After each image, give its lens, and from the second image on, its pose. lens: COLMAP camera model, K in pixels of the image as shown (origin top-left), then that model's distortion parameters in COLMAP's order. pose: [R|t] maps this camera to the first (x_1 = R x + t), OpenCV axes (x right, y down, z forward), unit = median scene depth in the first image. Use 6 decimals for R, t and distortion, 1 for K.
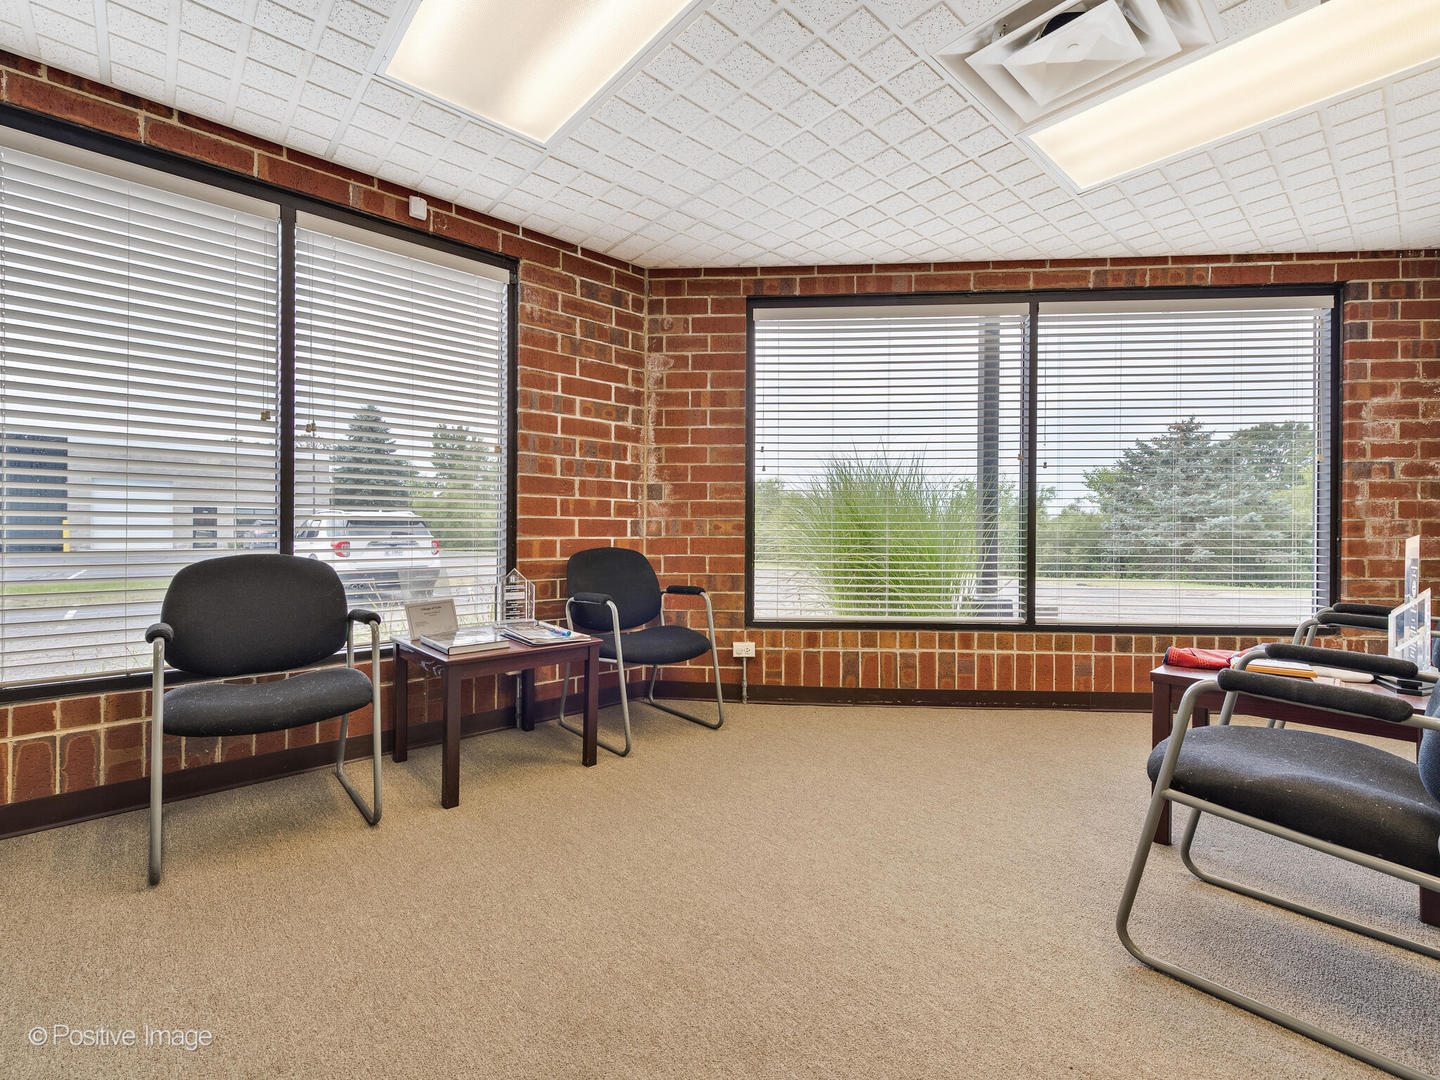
lens RADIAL K [[643.9, 0, 715.2], [0, 643.9, 533.4], [0, 0, 1]] dist [0.011855, 0.000181]
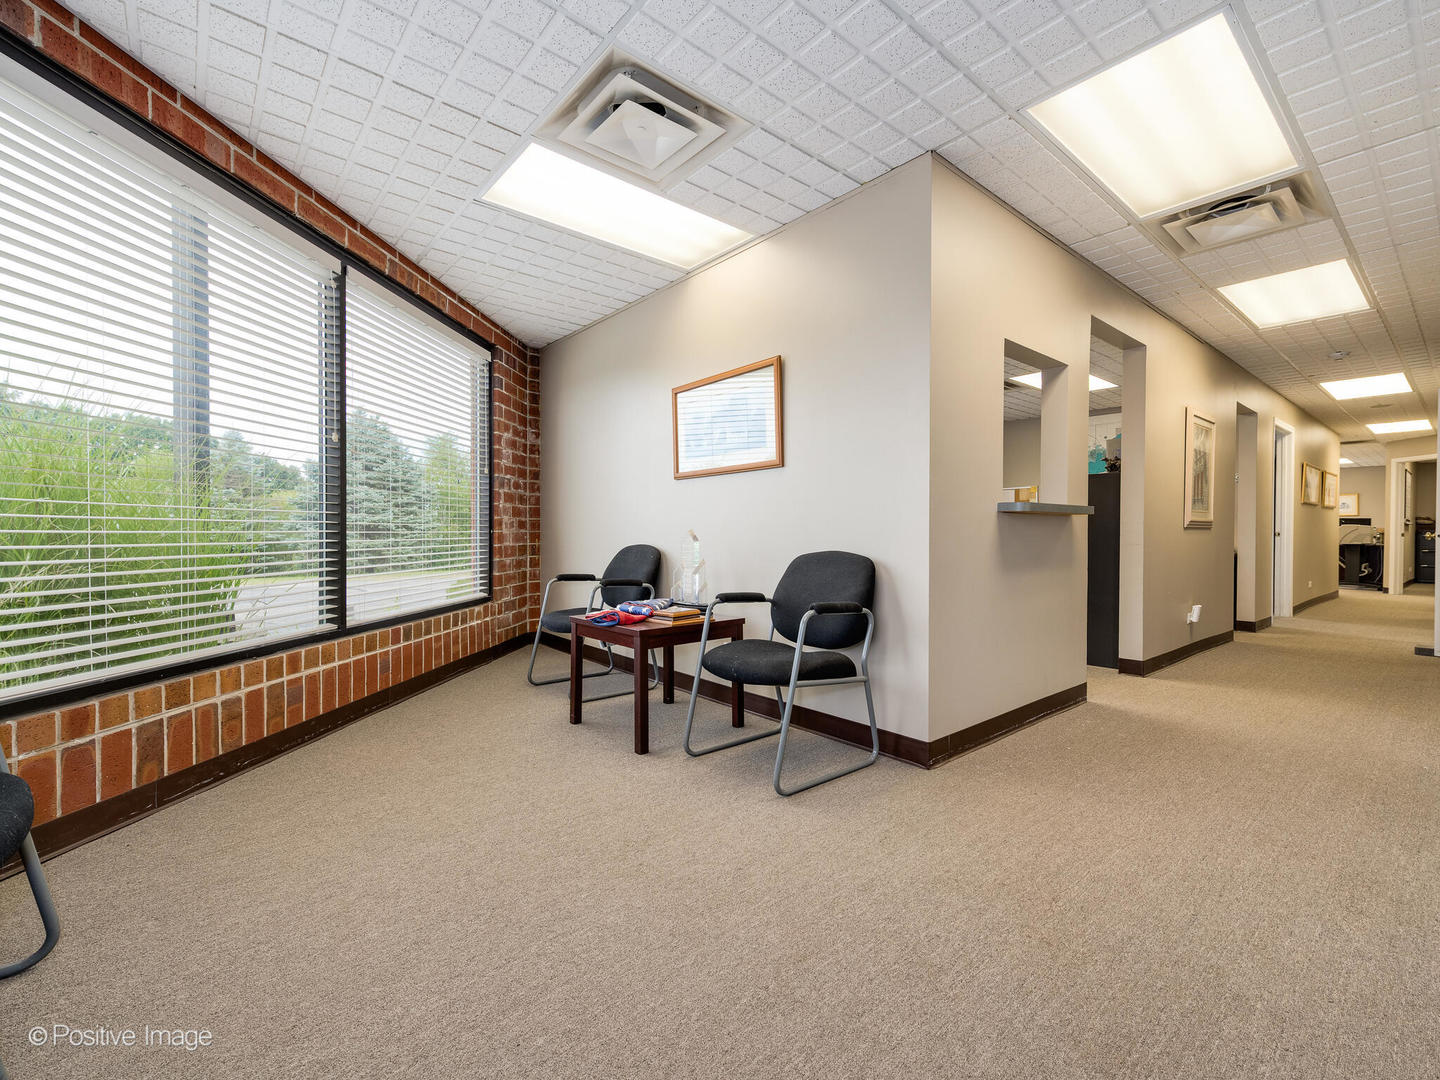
lens RADIAL K [[643.9, 0, 725.7], [0, 643.9, 538.6], [0, 0, 1]] dist [0.008699, 0.000059]
pose [[0.017633, -0.014167, 0.999744, -0.387674], [-0.006756, 0.999875, 0.014288, 0.001551], [-0.999822, -0.007006, 0.017535, 0.470881]]
